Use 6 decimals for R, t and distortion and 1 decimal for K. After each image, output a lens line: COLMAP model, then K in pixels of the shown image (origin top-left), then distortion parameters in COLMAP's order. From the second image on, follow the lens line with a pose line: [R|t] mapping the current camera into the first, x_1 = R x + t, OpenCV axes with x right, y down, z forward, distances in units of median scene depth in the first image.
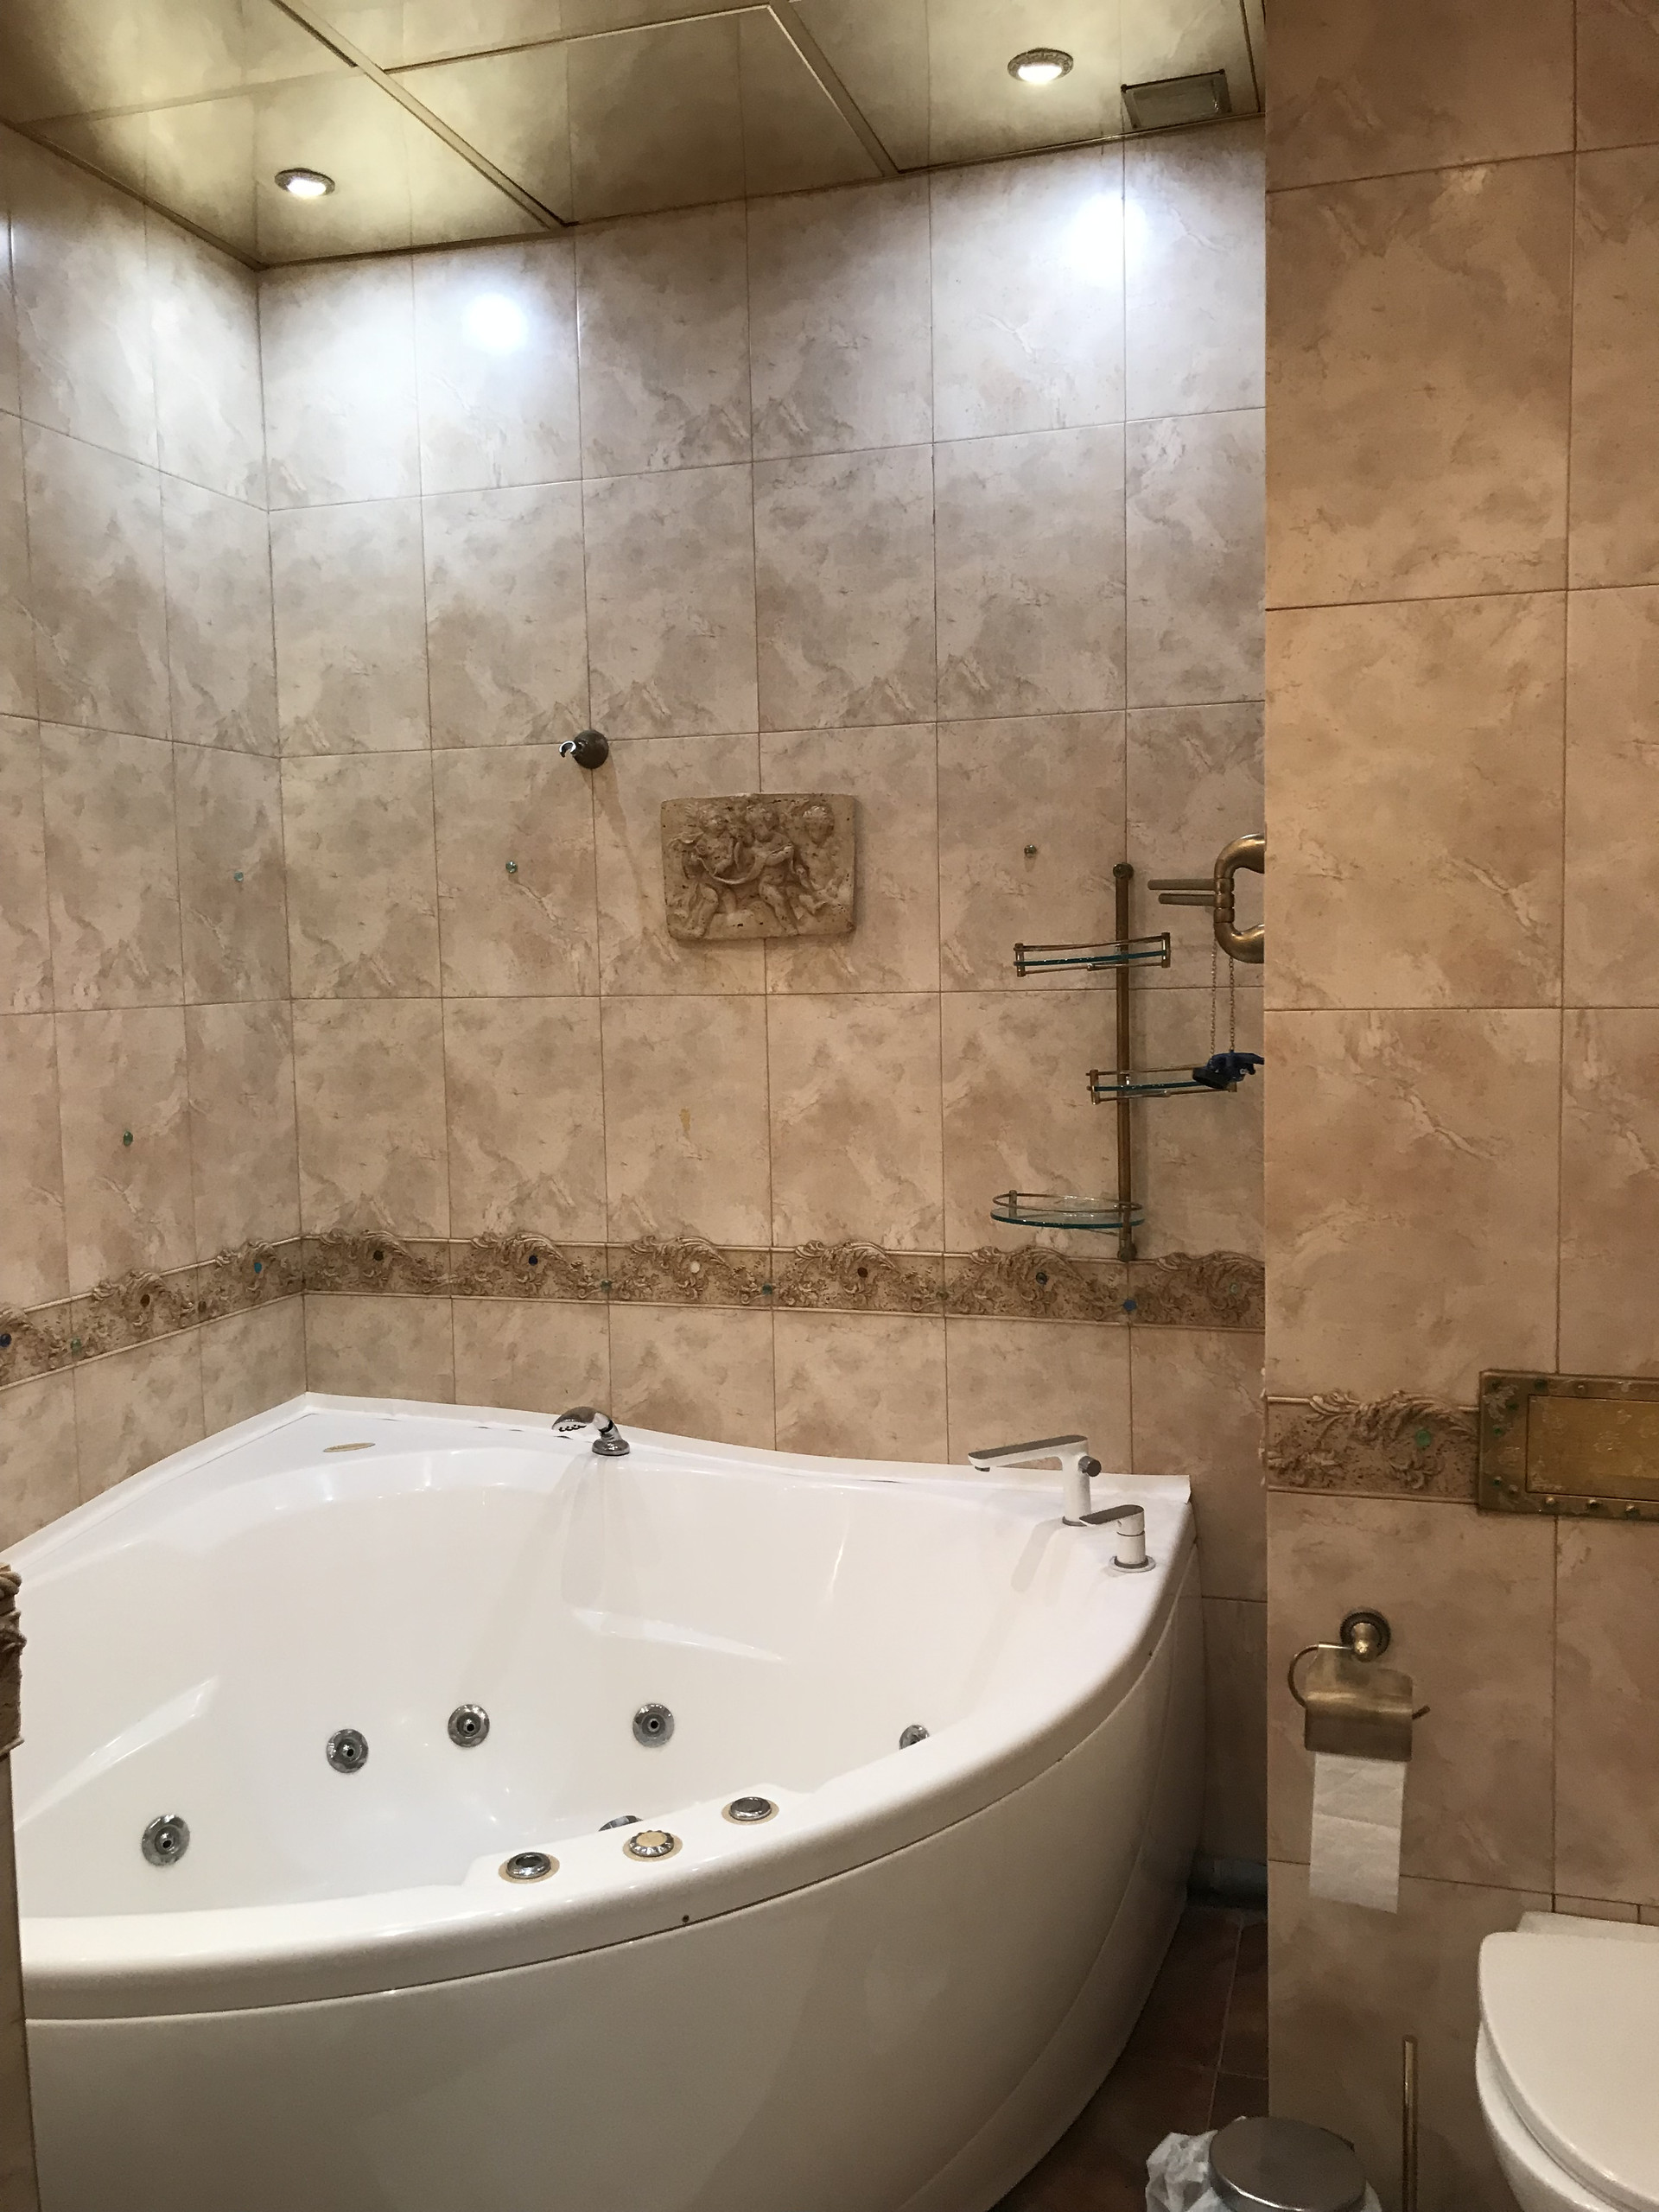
lens RADIAL K [[1859.1, 0, 813.7], [0, 1859.1, 1115.1], [0, 0, 1]] dist [0.070752, -0.118228]
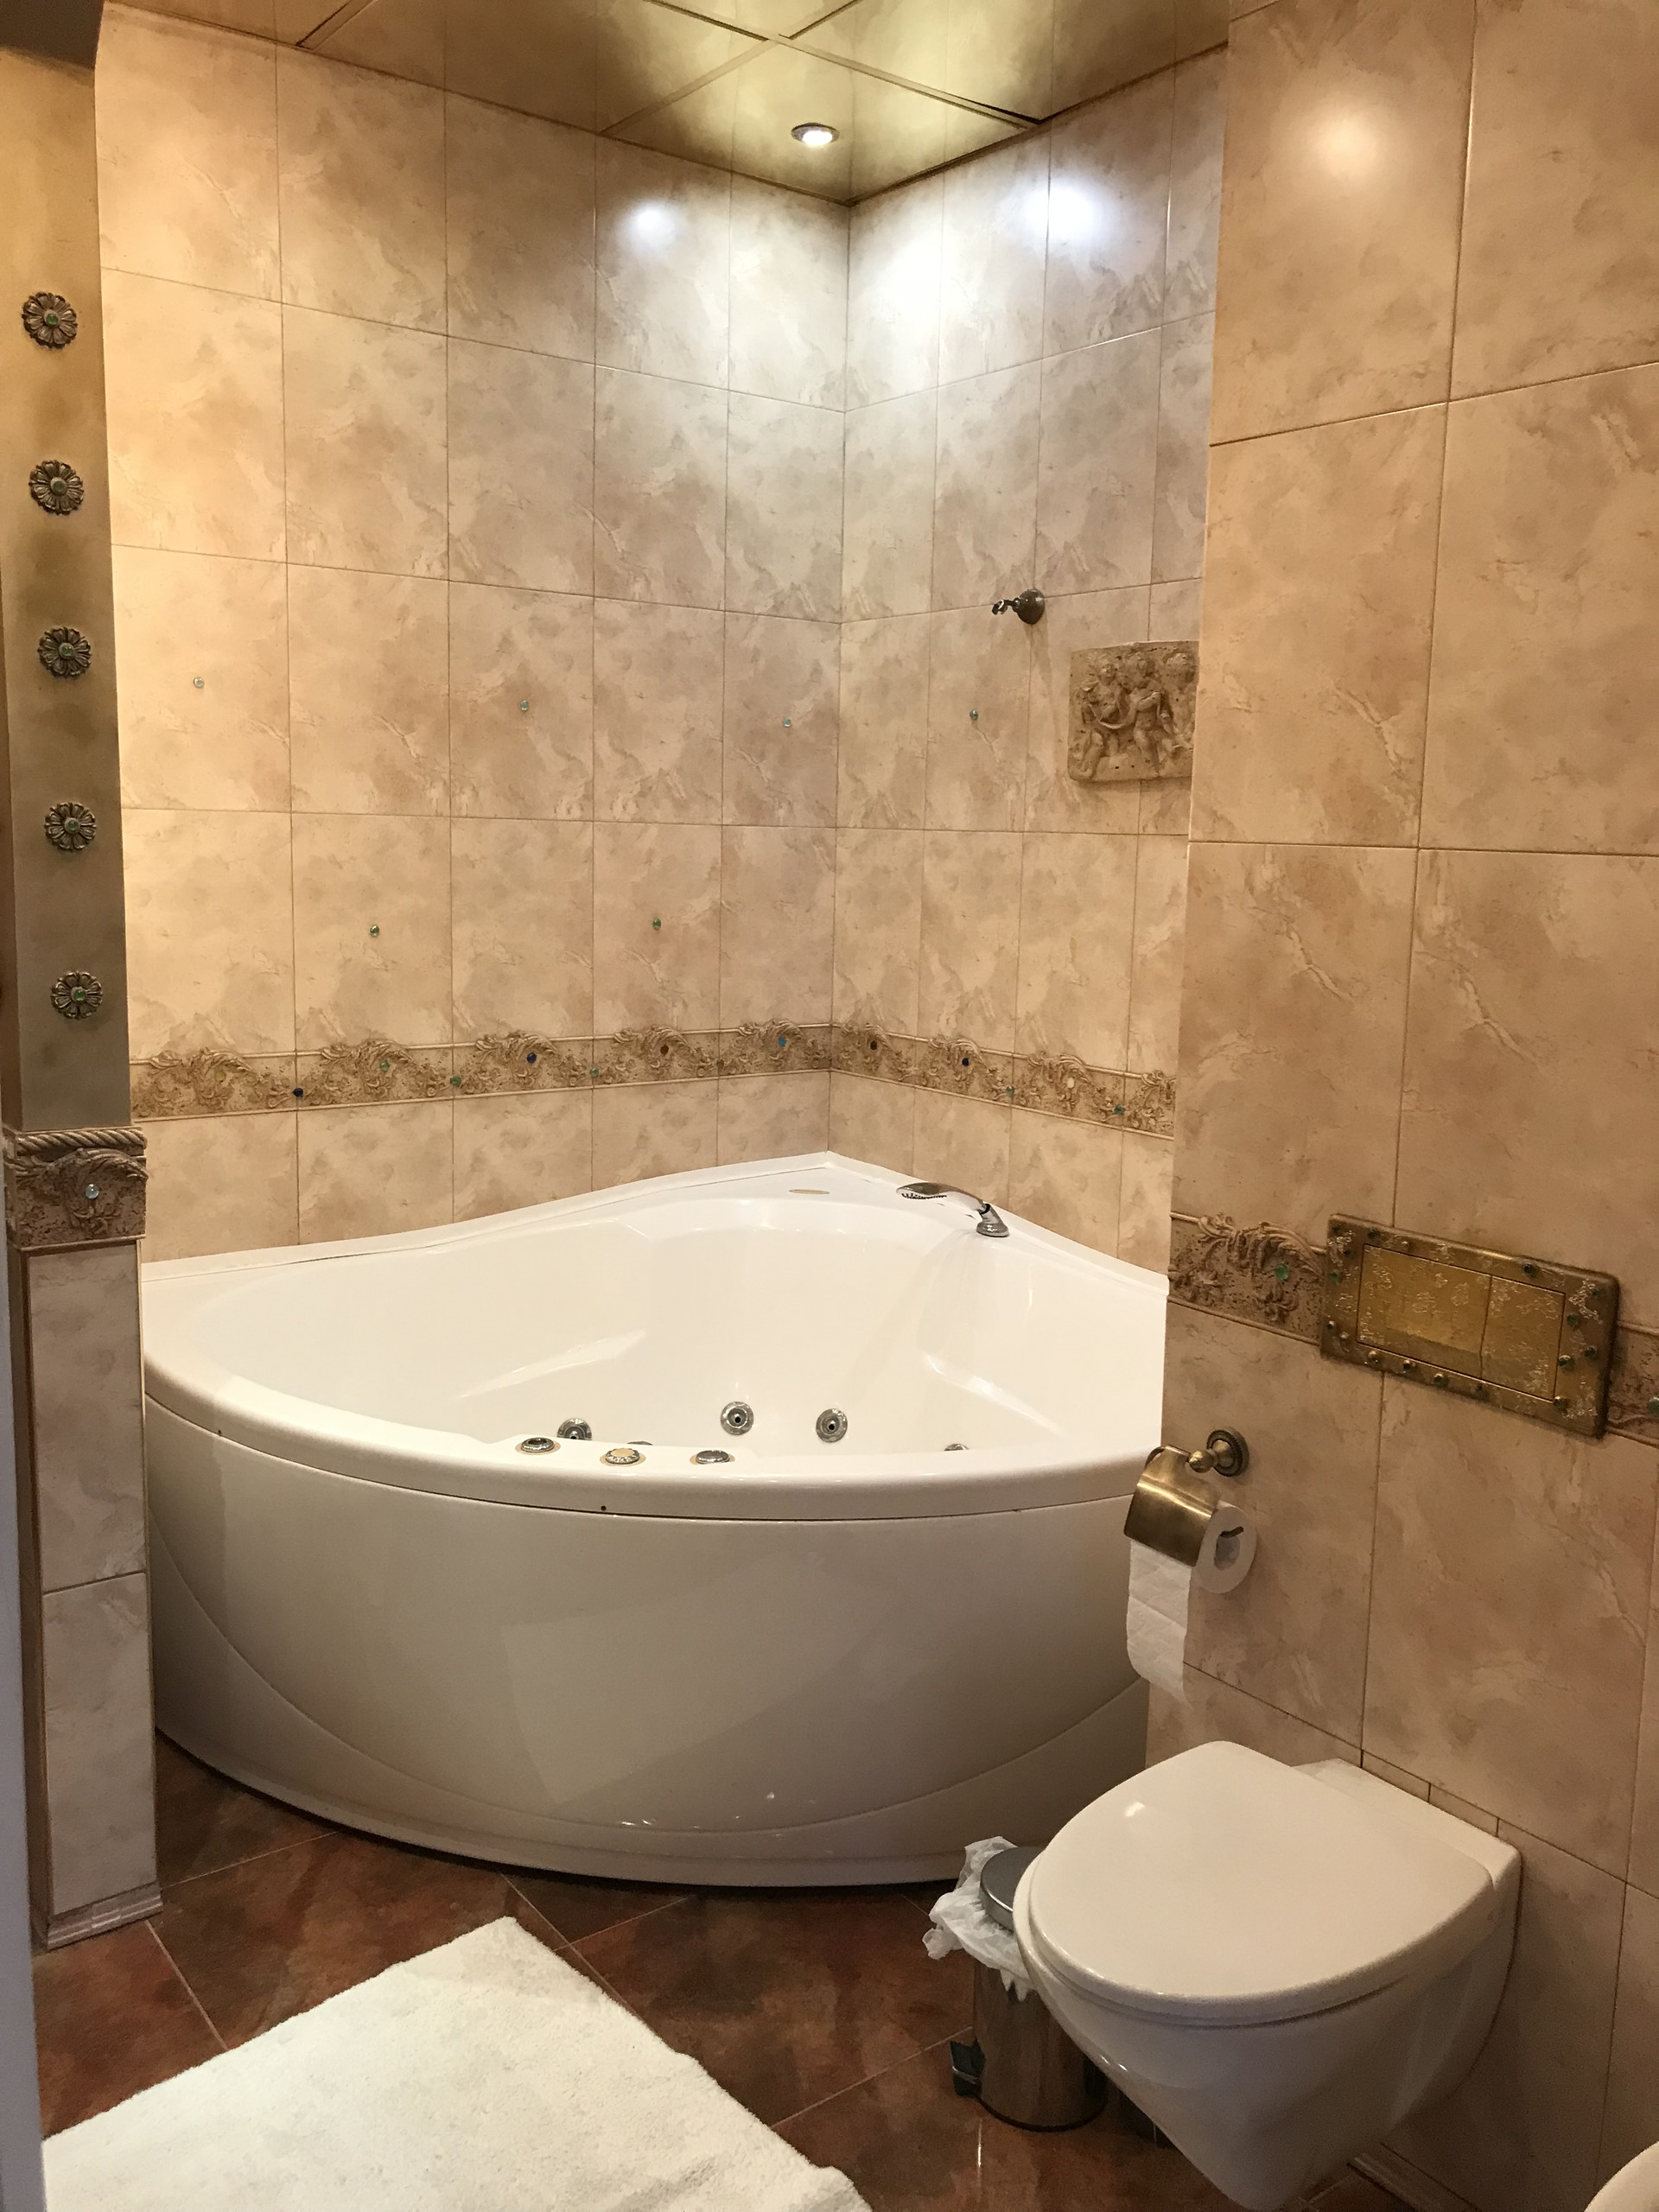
lens RADIAL K [[1859.1, 0, 813.7], [0, 1859.1, 1115.1], [0, 0, 1]] dist [0.070752, -0.118228]
pose [[0.790280, 0.132287, -0.598296, 0.494540], [-0.094087, 0.991036, 0.094846, 0.011012], [0.605479, -0.018663, 0.795642, 0.031055]]
